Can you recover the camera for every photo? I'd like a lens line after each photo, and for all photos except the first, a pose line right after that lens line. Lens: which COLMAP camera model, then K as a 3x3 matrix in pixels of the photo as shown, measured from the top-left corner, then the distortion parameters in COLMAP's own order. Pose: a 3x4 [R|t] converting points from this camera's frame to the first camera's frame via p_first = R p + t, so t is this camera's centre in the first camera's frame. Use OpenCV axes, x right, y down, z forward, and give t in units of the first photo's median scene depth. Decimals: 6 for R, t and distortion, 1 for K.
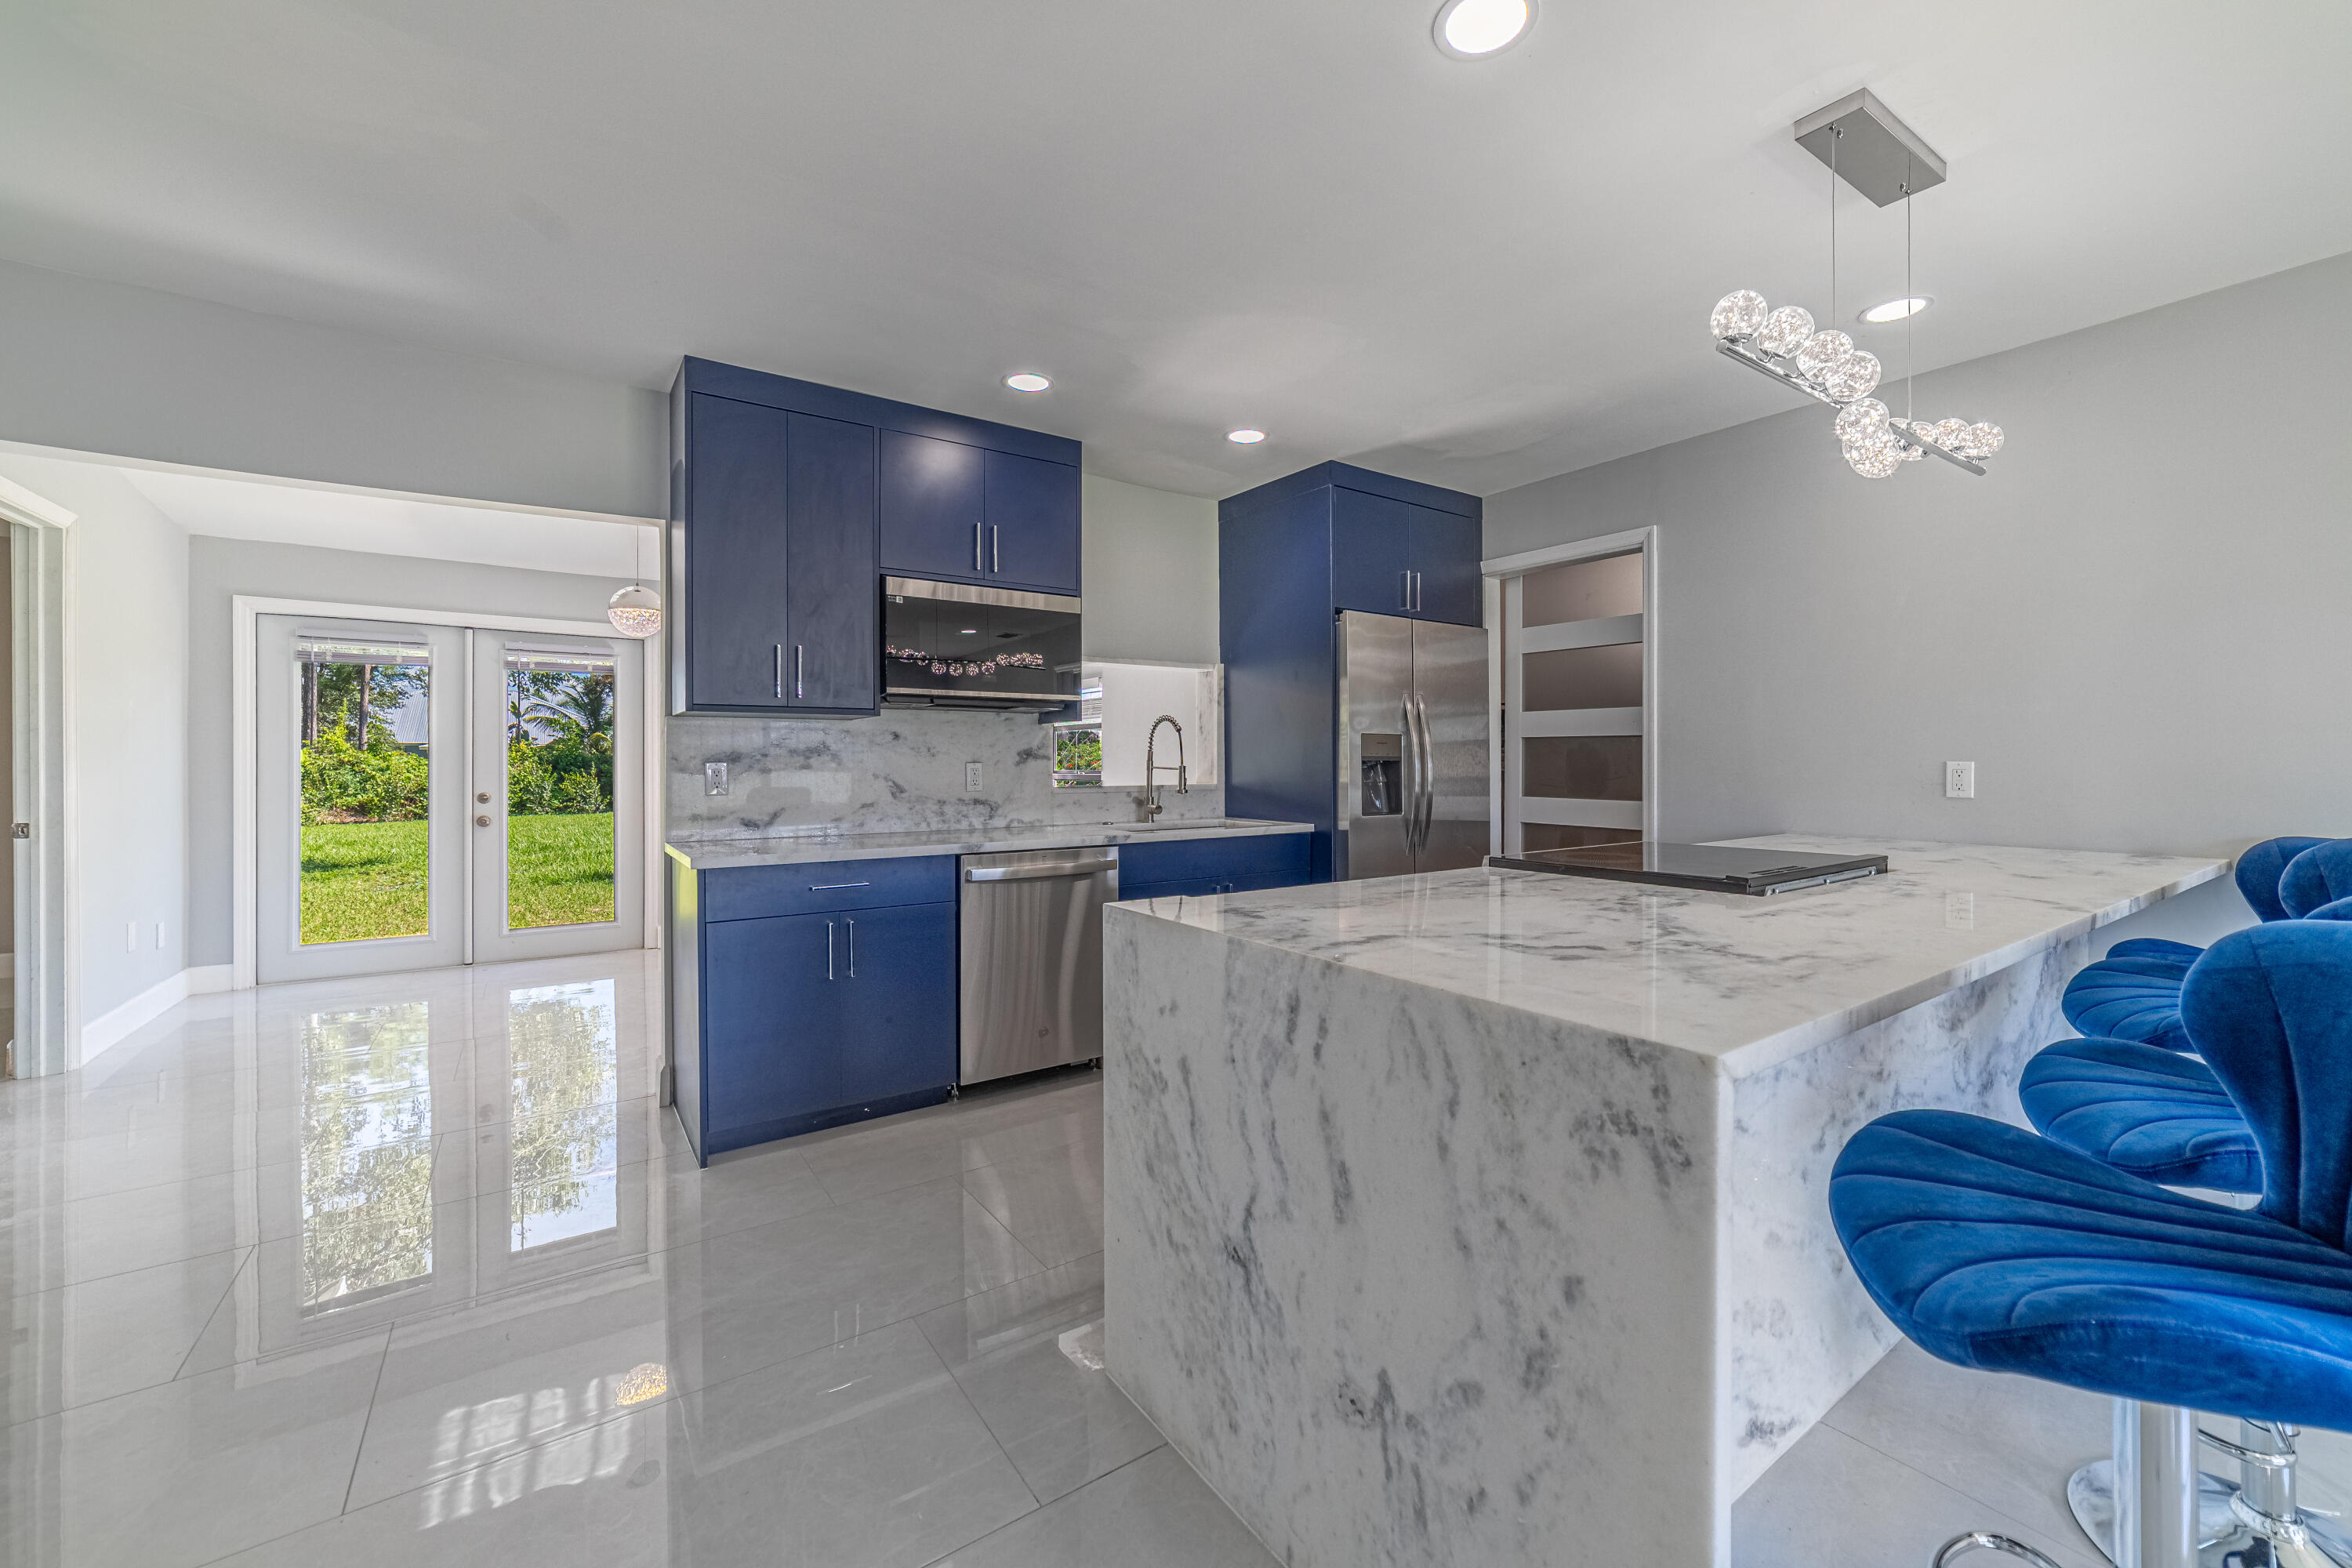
lens RADIAL K [[915.4, 0, 1200.0], [0, 915.4, 764.7], [0, 0, 1]] dist [-0.020112, 0.000083]
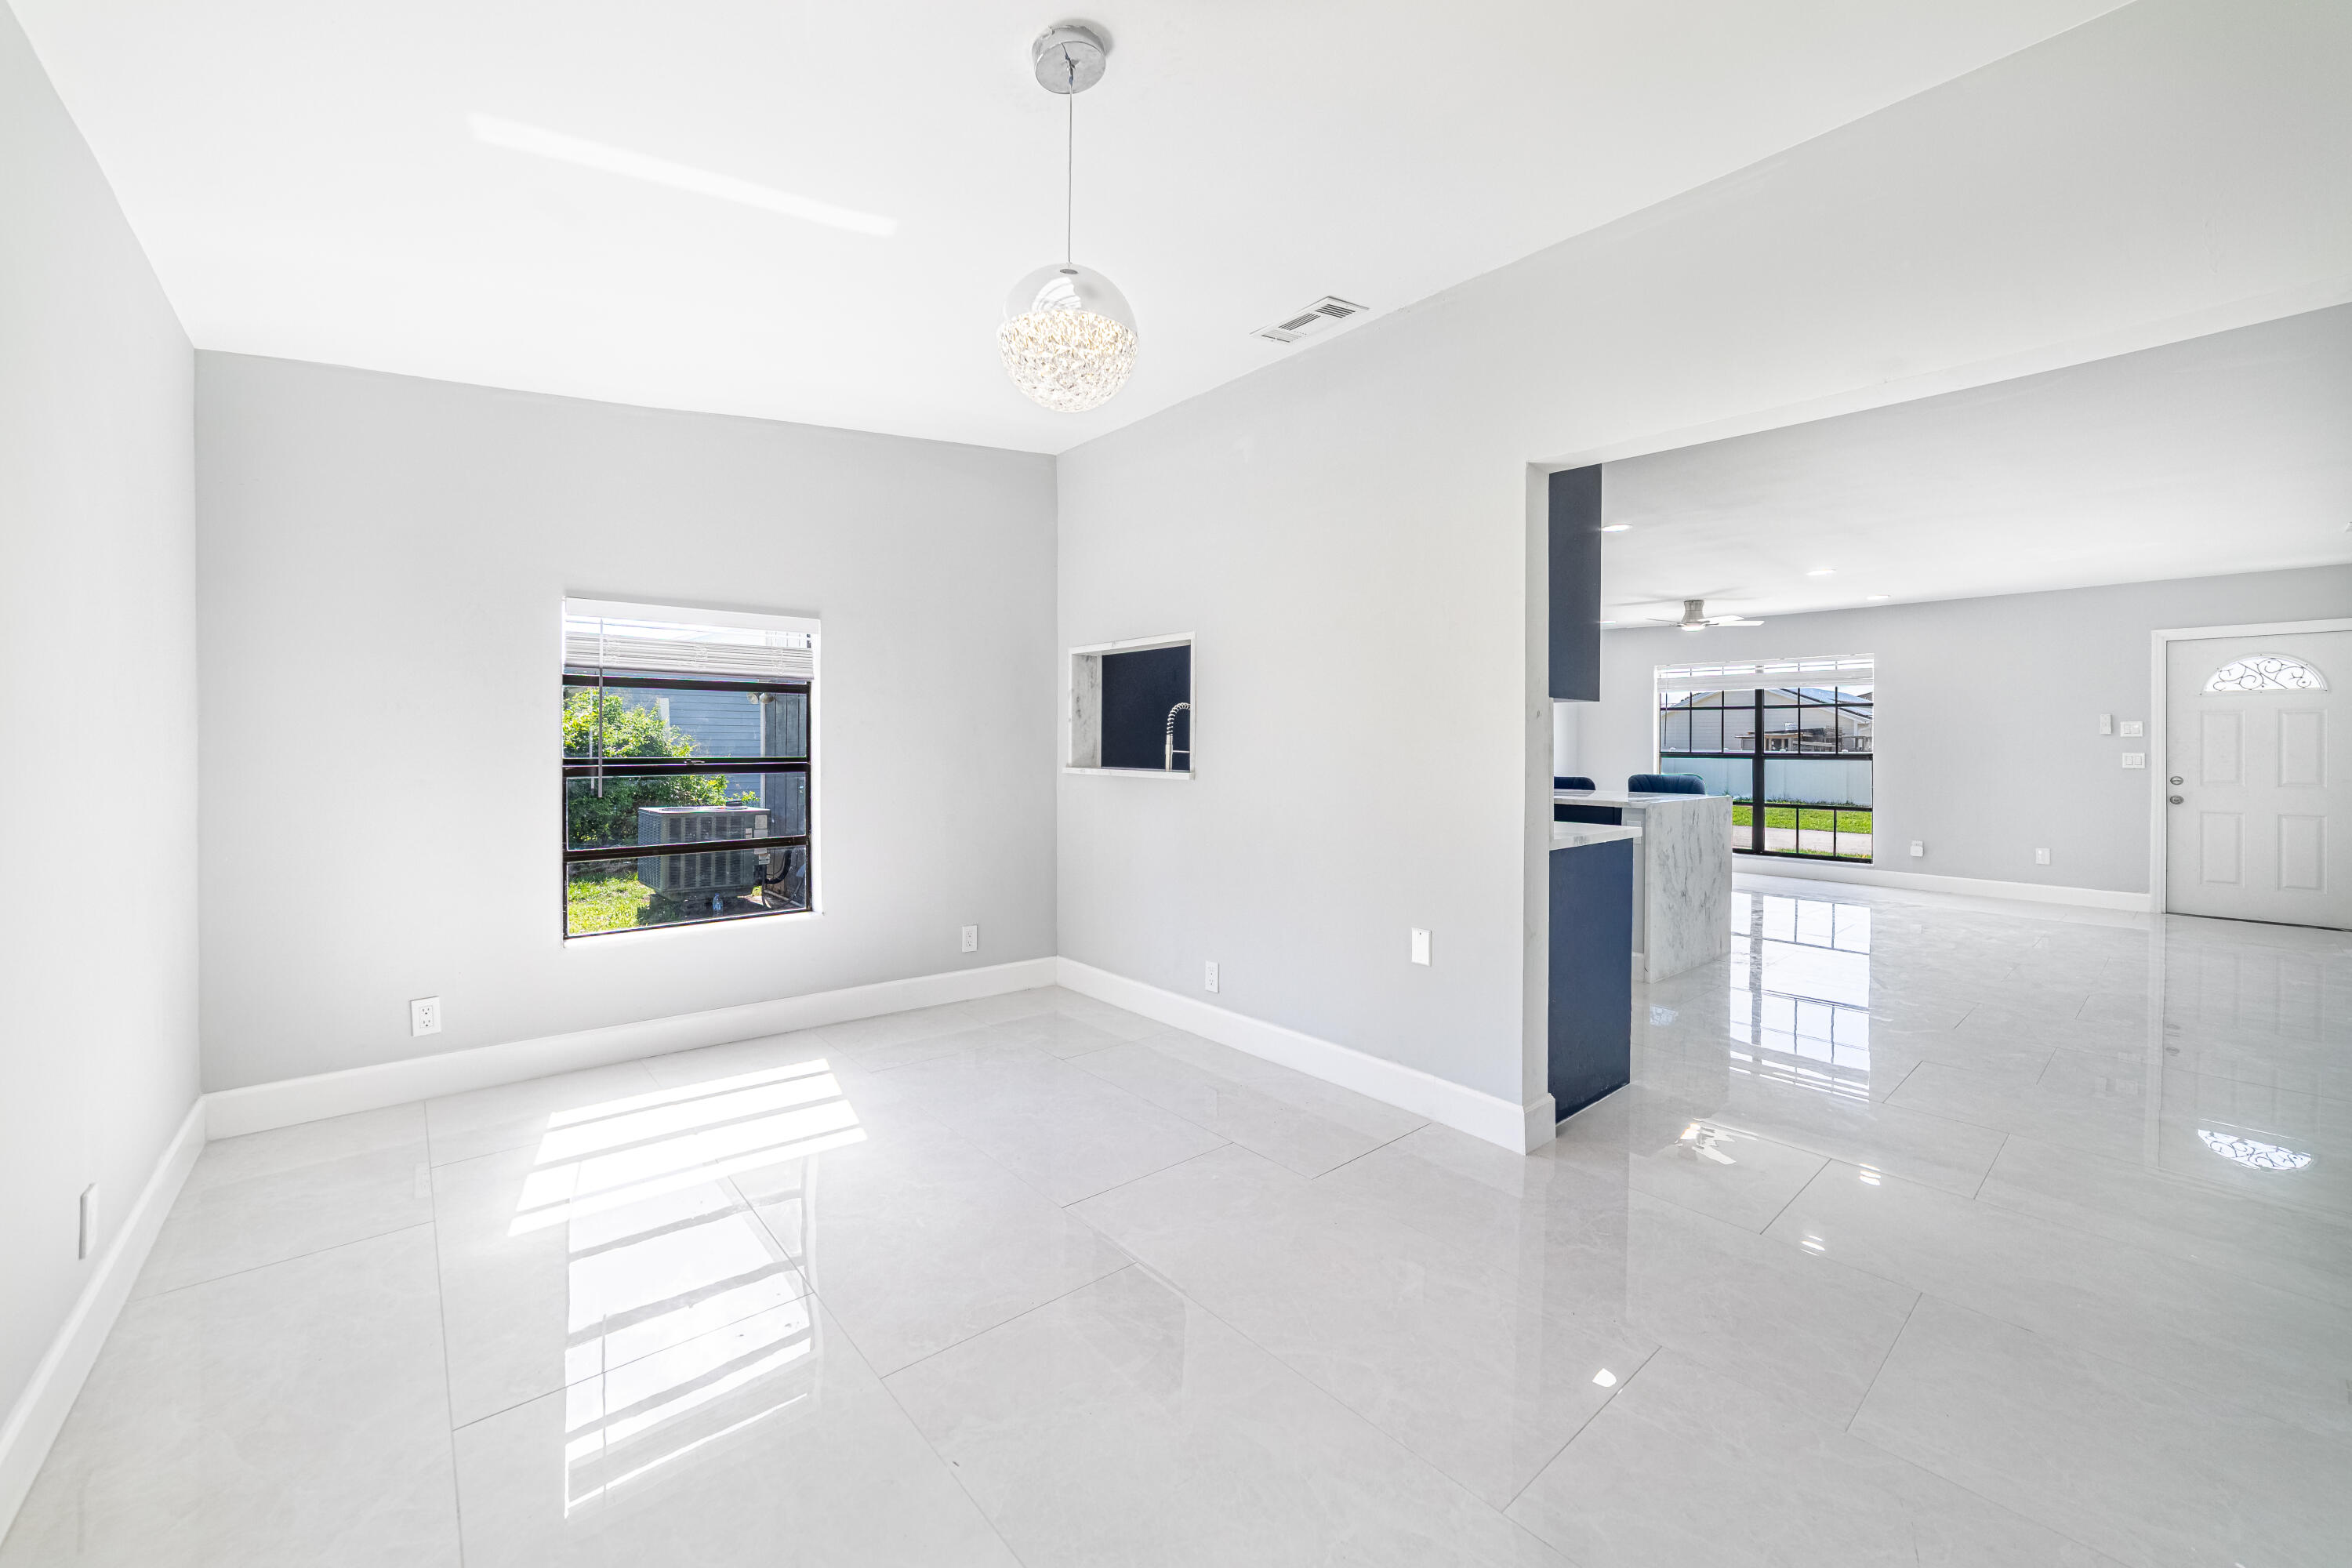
lens RADIAL K [[906.7, 0, 1186.1], [0, 906.7, 751.7], [0, 0, 1]] dist [-0.031221, 0.010361]
pose [[-0.081721, -0.005540, 0.996640, -1.153726], [-0.003093, 0.999981, 0.005305, -0.001726], [-0.996650, -0.002649, -0.081736, 1.146057]]
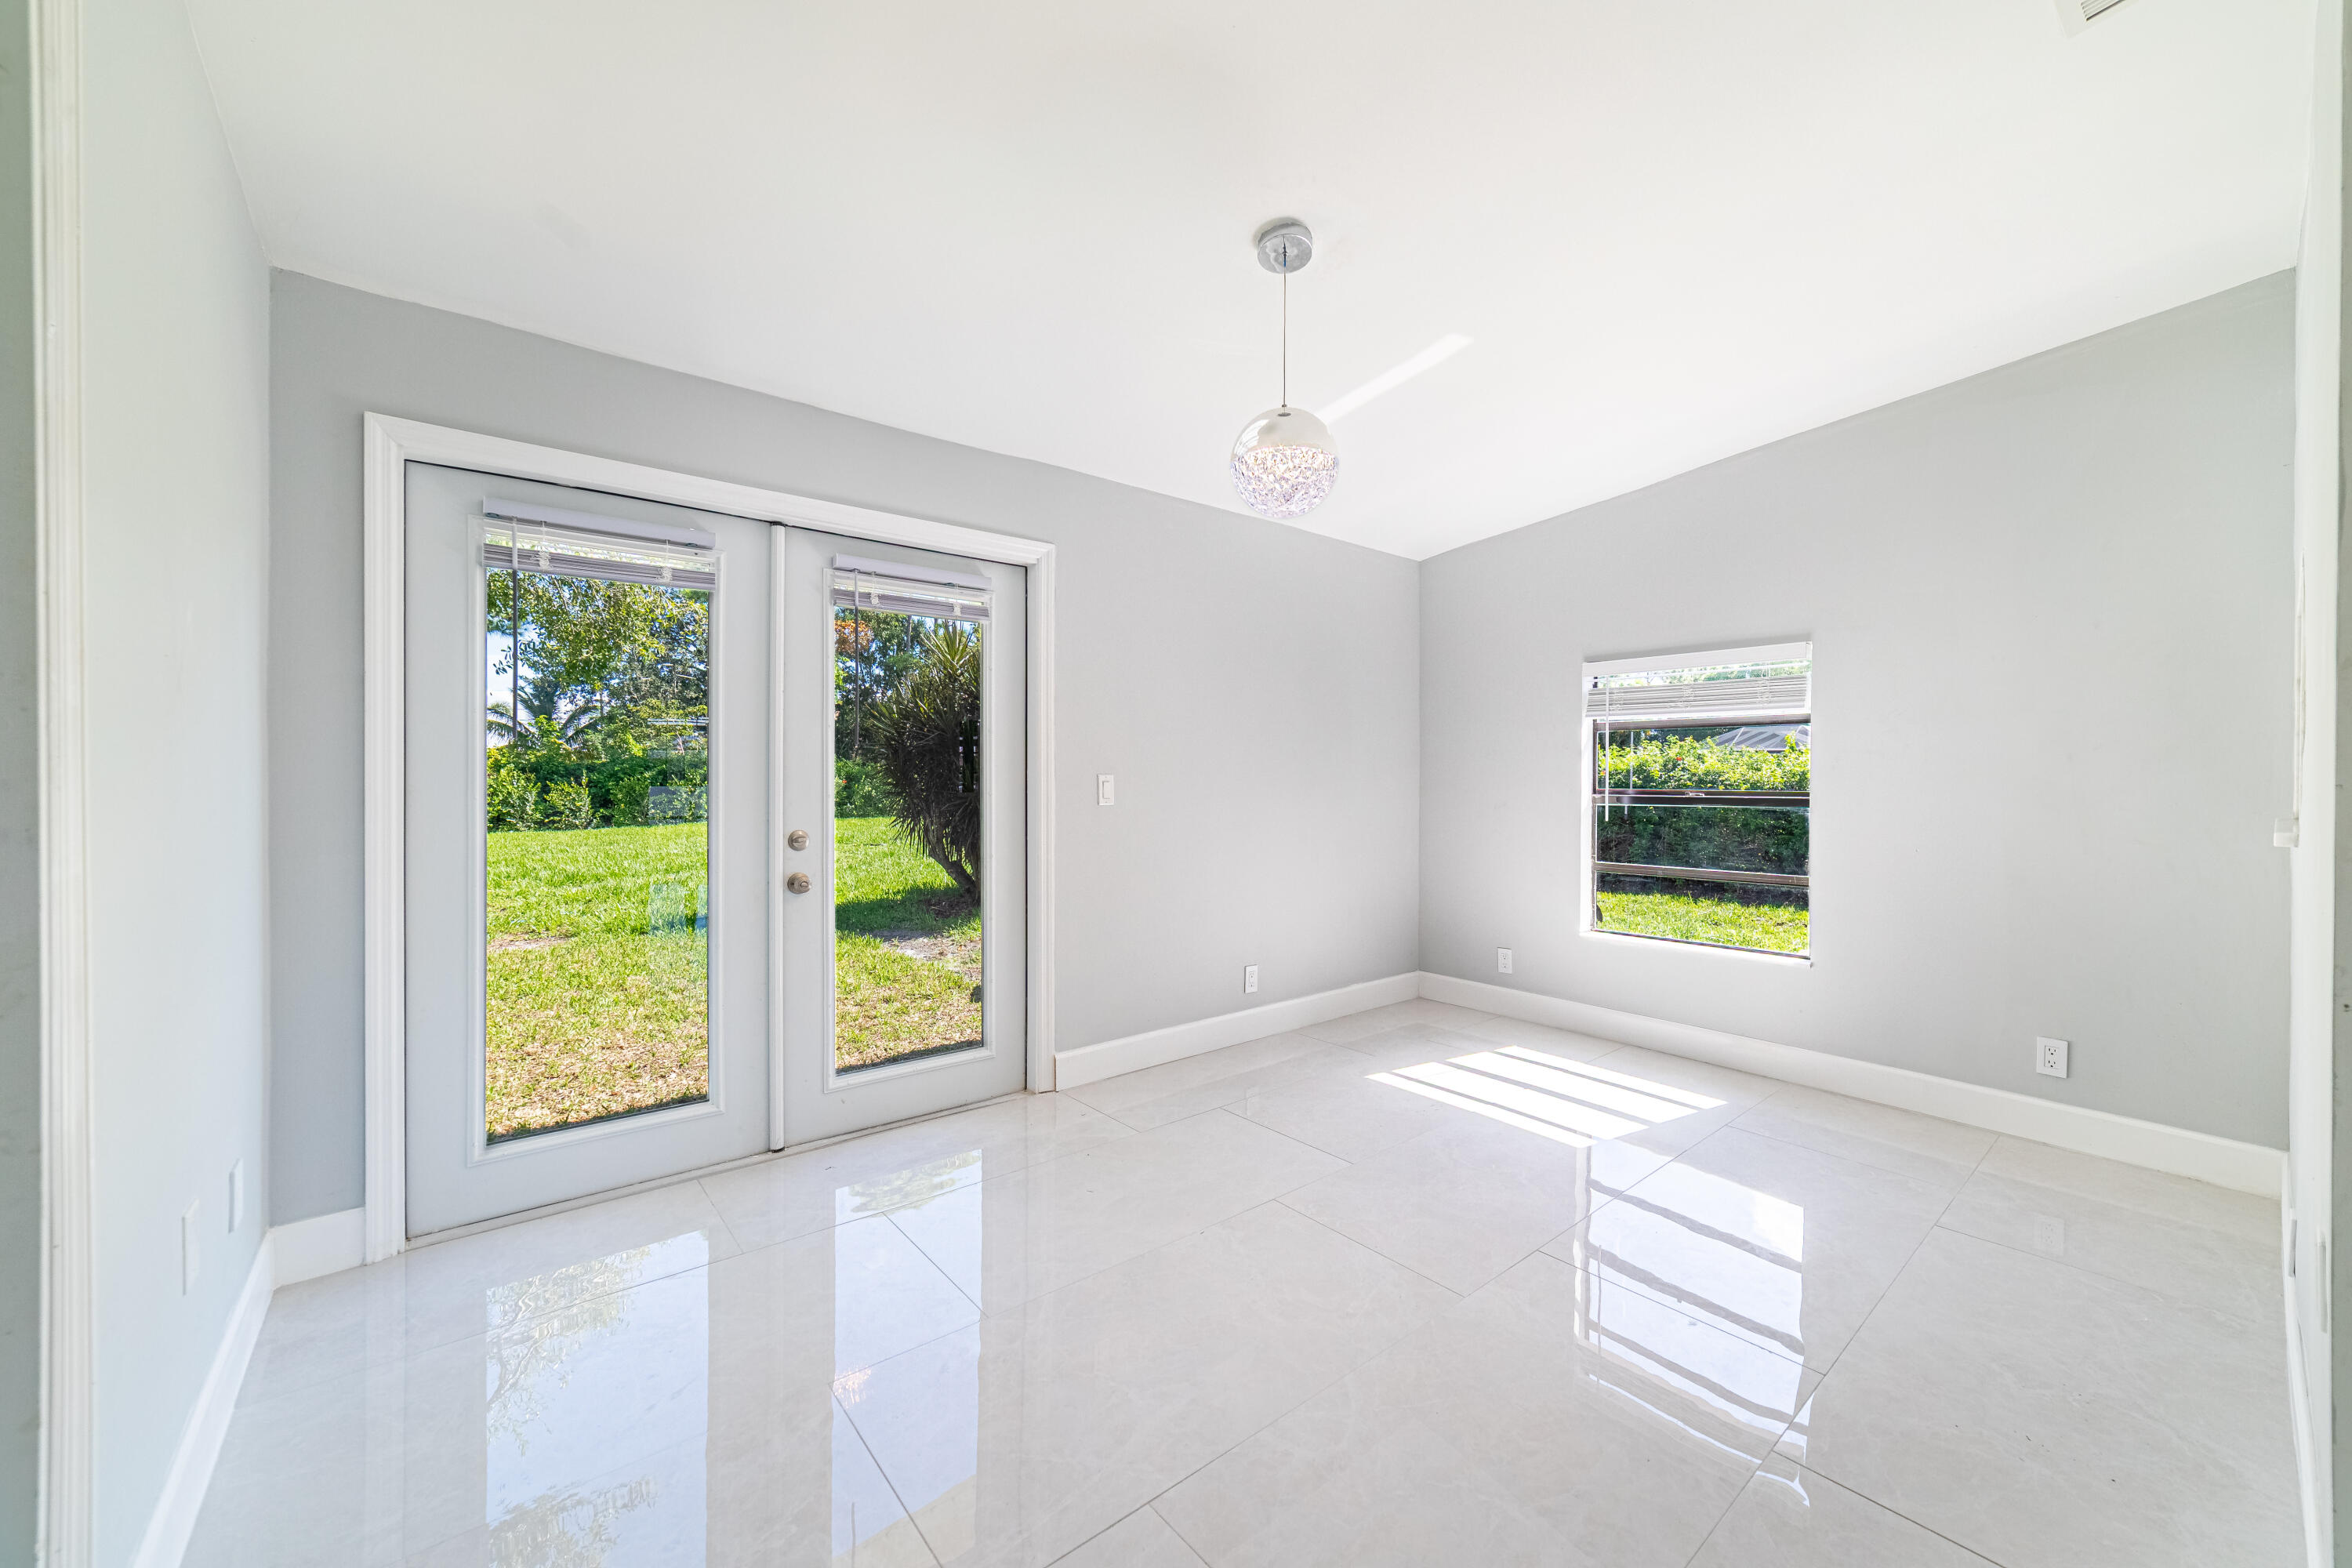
lens RADIAL K [[898.9, 0, 1173.5], [0, 898.9, 778.0], [0, 0, 1]] dist [-0.015326, 0.000181]
pose [[0.998607, 0.002805, 0.052697, -0.832359], [-0.003050, 0.999985, 0.004556, -0.005262], [-0.052684, -0.004710, 0.998600, 0.630149]]
